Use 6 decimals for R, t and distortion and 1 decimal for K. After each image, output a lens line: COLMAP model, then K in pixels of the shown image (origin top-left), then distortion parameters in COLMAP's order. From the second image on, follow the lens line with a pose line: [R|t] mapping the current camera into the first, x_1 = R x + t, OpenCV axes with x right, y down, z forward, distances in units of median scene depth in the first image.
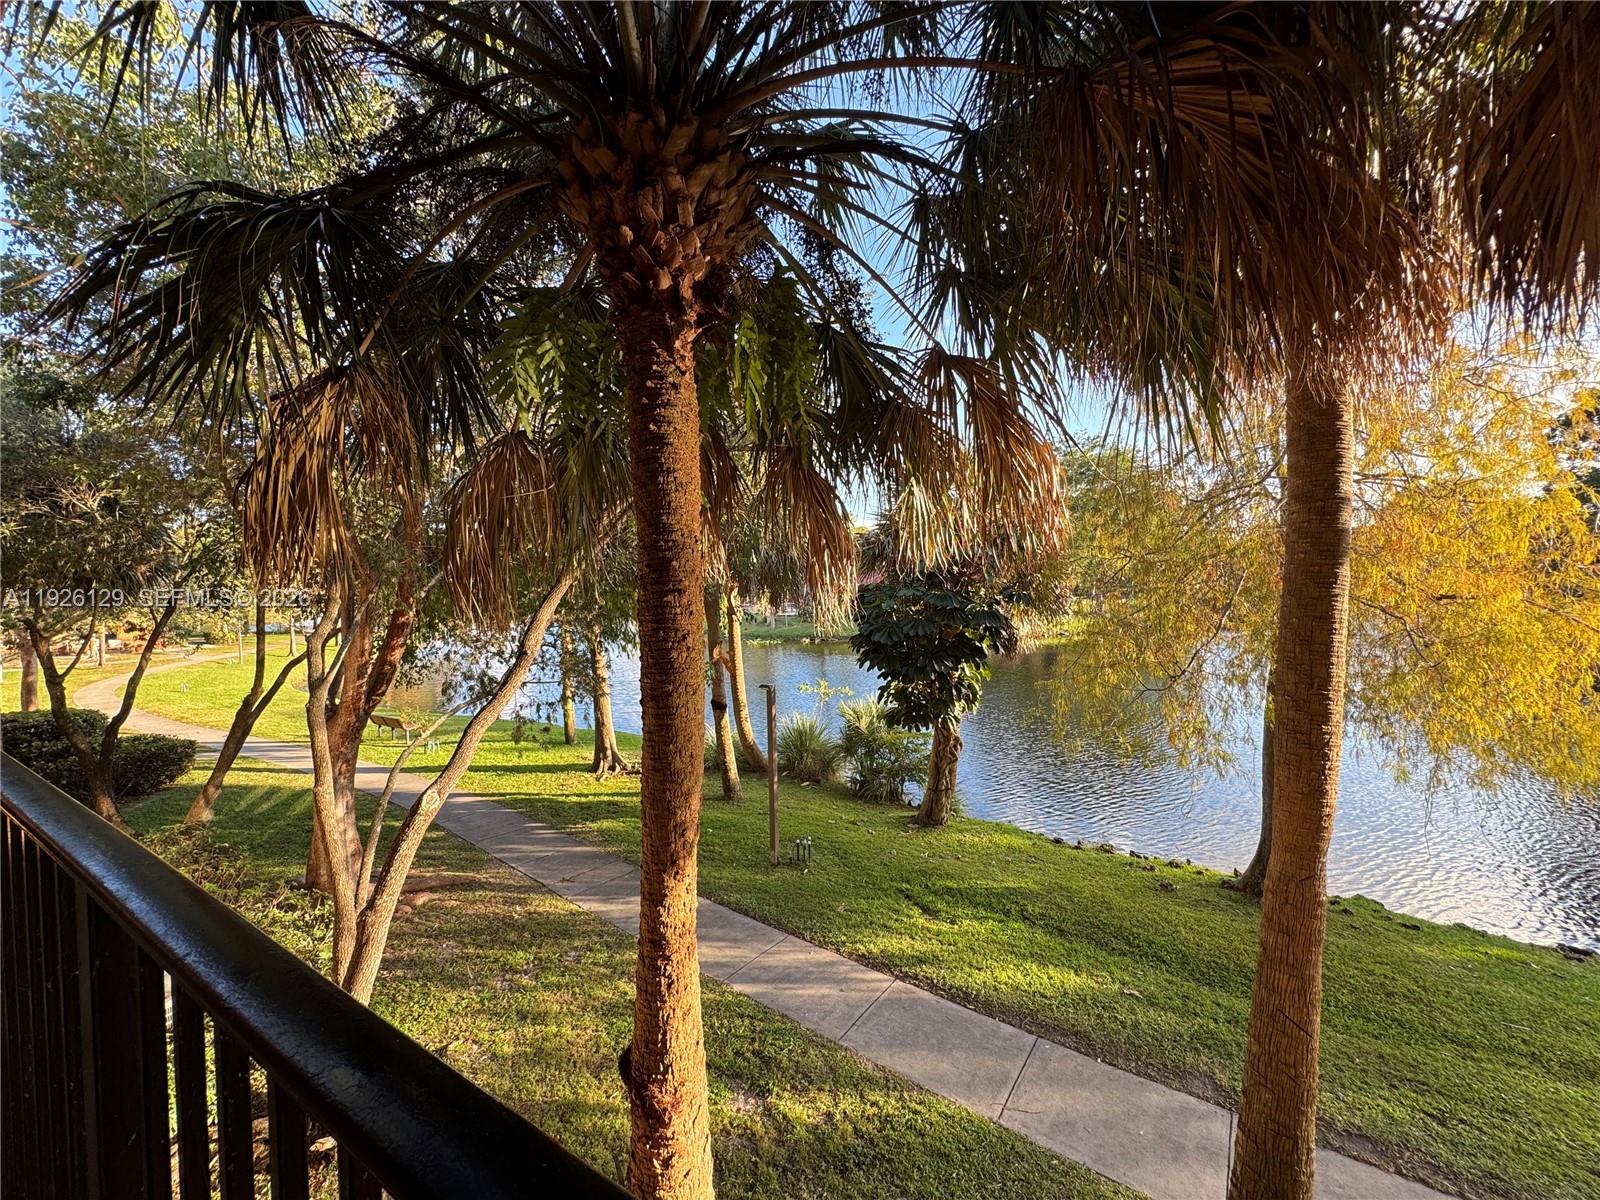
lens RADIAL K [[641.3, 0, 801.7], [0, 641.3, 597.4], [0, 0, 1]] dist [-0.005162, 0.000881]
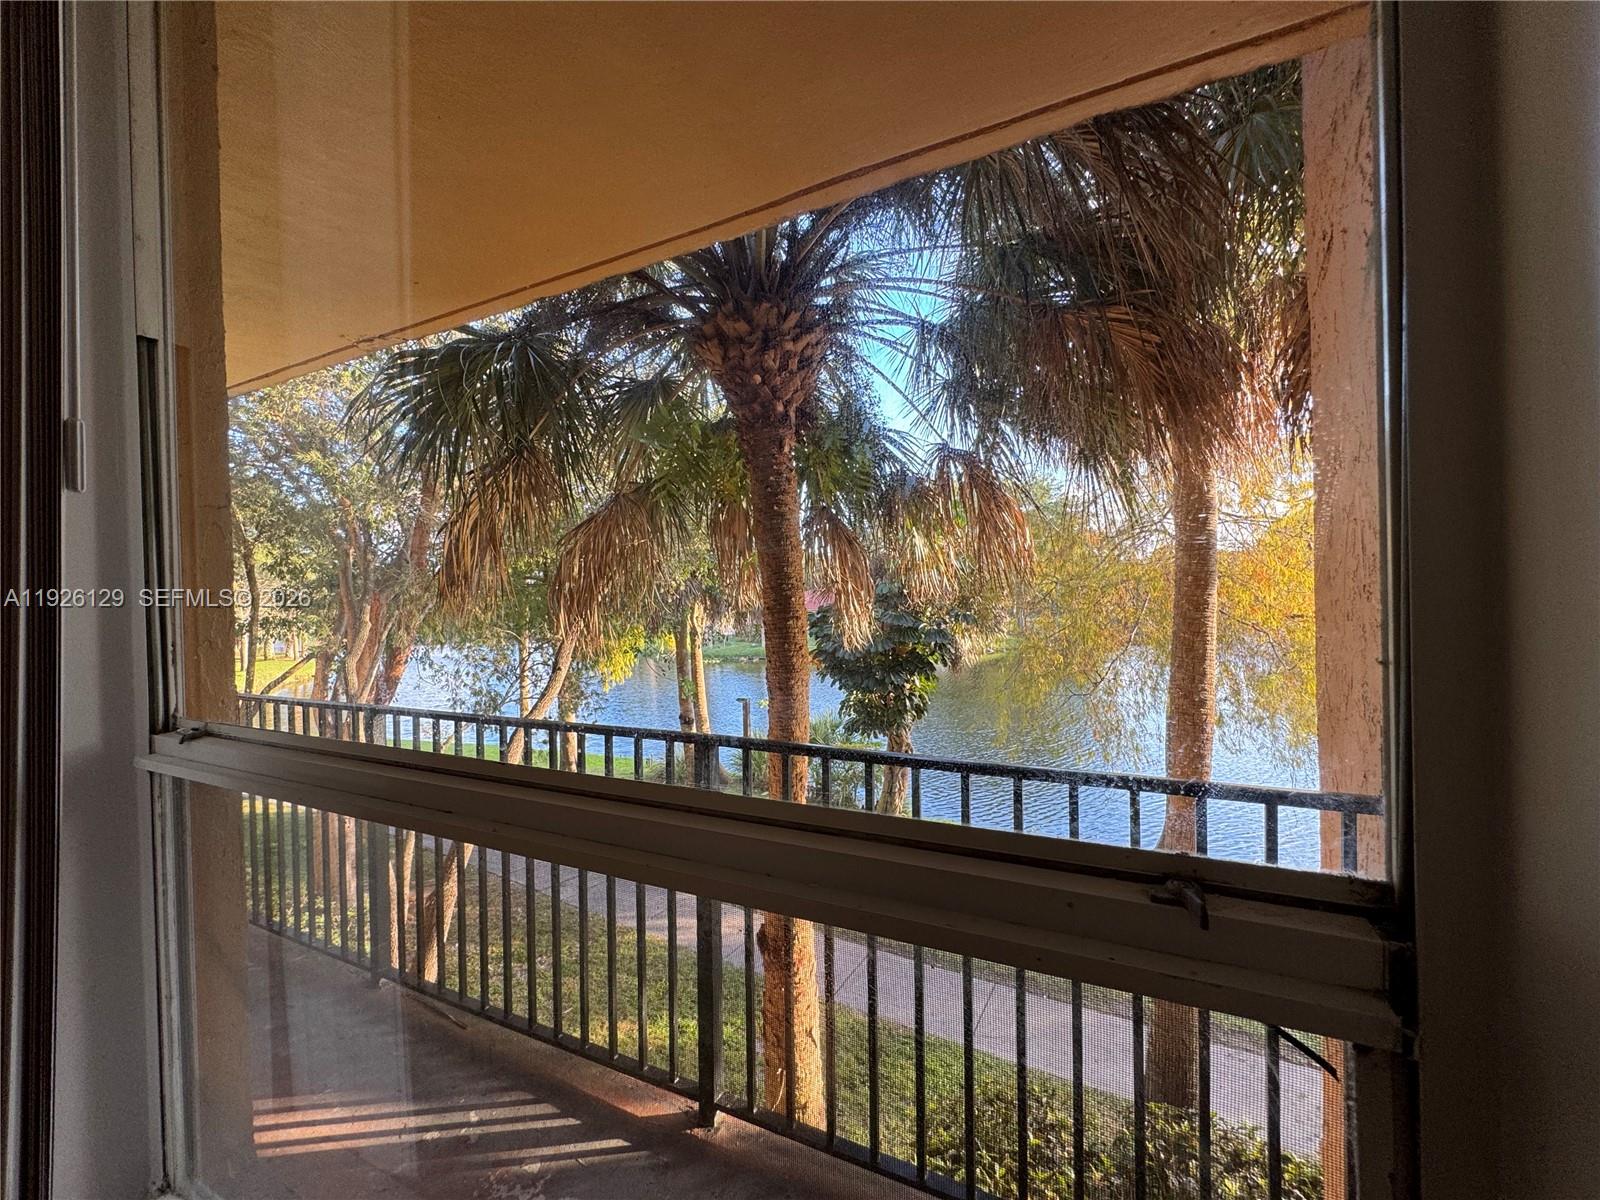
lens RADIAL K [[641.3, 0, 798.5], [0, 641.3, 597.4], [0, 0, 1]] dist [-0.005162, 0.000881]
pose [[0.994511, -0.001604, 0.104620, -0.084284], [0.004761, 0.999540, -0.029938, -0.002953], [-0.104524, 0.030272, 0.994062, -0.121987]]
